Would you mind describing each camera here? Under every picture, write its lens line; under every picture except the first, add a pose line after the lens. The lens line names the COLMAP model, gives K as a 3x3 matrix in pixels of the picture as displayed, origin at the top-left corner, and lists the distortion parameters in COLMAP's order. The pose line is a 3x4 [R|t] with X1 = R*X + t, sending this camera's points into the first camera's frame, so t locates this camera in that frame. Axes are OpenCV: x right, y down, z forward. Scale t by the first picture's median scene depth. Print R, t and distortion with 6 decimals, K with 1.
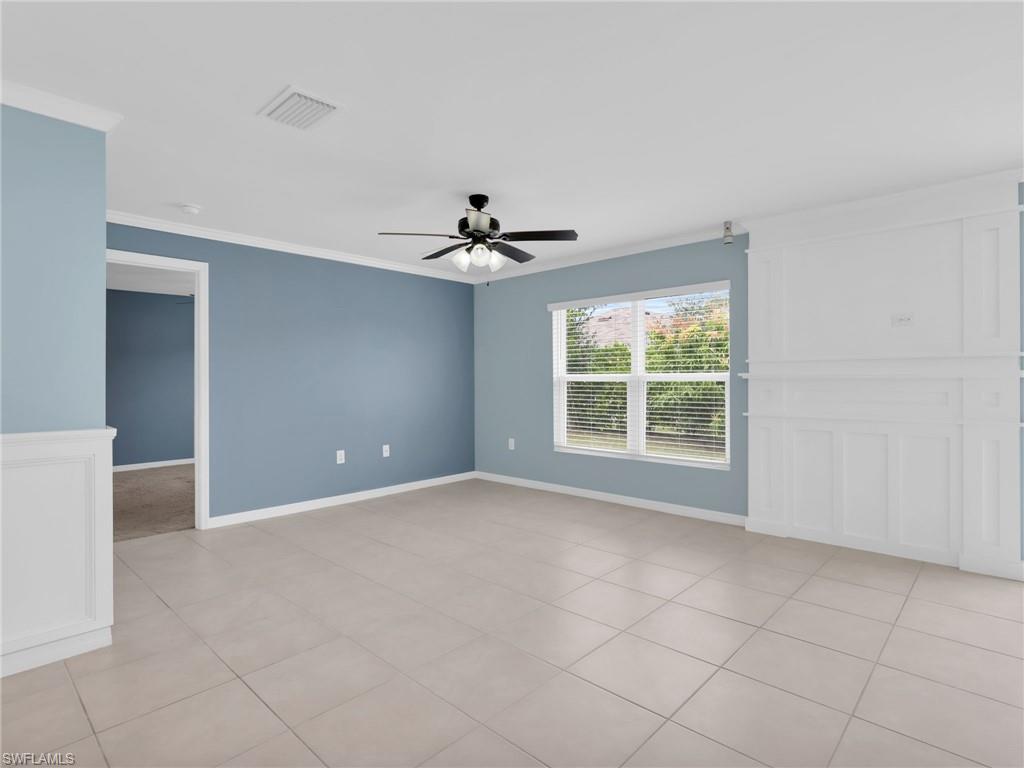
lens RADIAL K [[538.6, 0, 512.0], [0, 538.6, 384.0], [0, 0, 1]] dist [-0.001104, -0.000209]
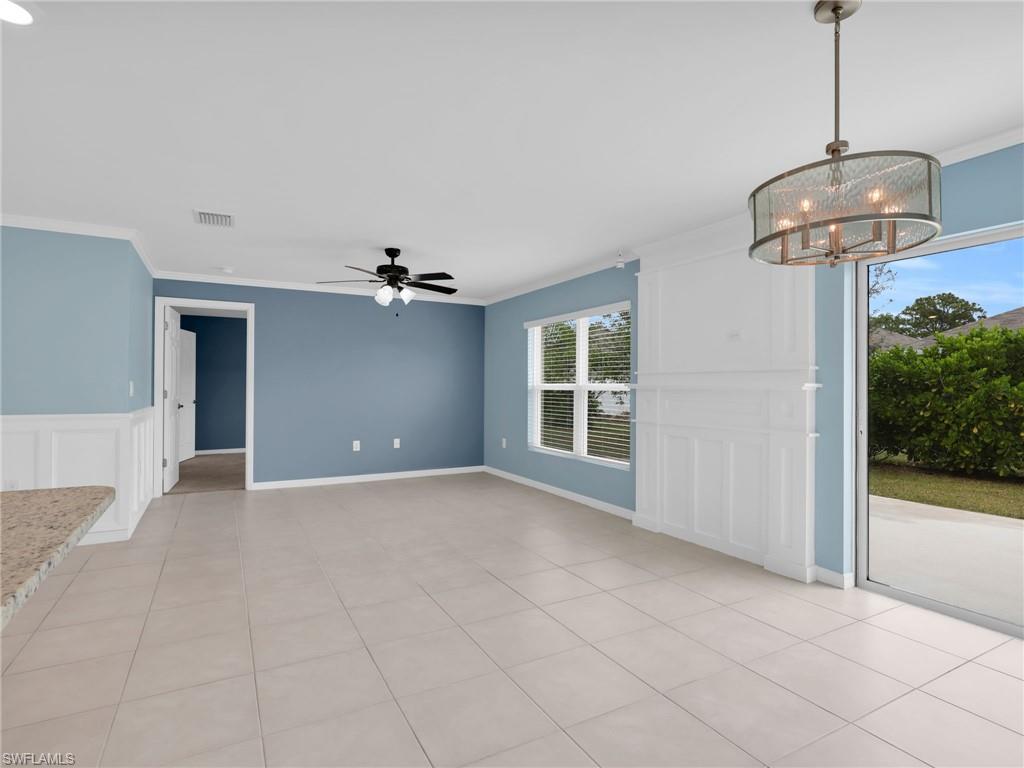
lens RADIAL K [[538.6, 0, 512.0], [0, 538.6, 384.0], [0, 0, 1]] dist [-0.001104, -0.000209]
pose [[0.950721, 0.007804, -0.309949, 0.515994], [-0.012268, 0.999847, -0.012453, -0.002033], [0.309805, 0.015642, 0.950671, -0.135784]]
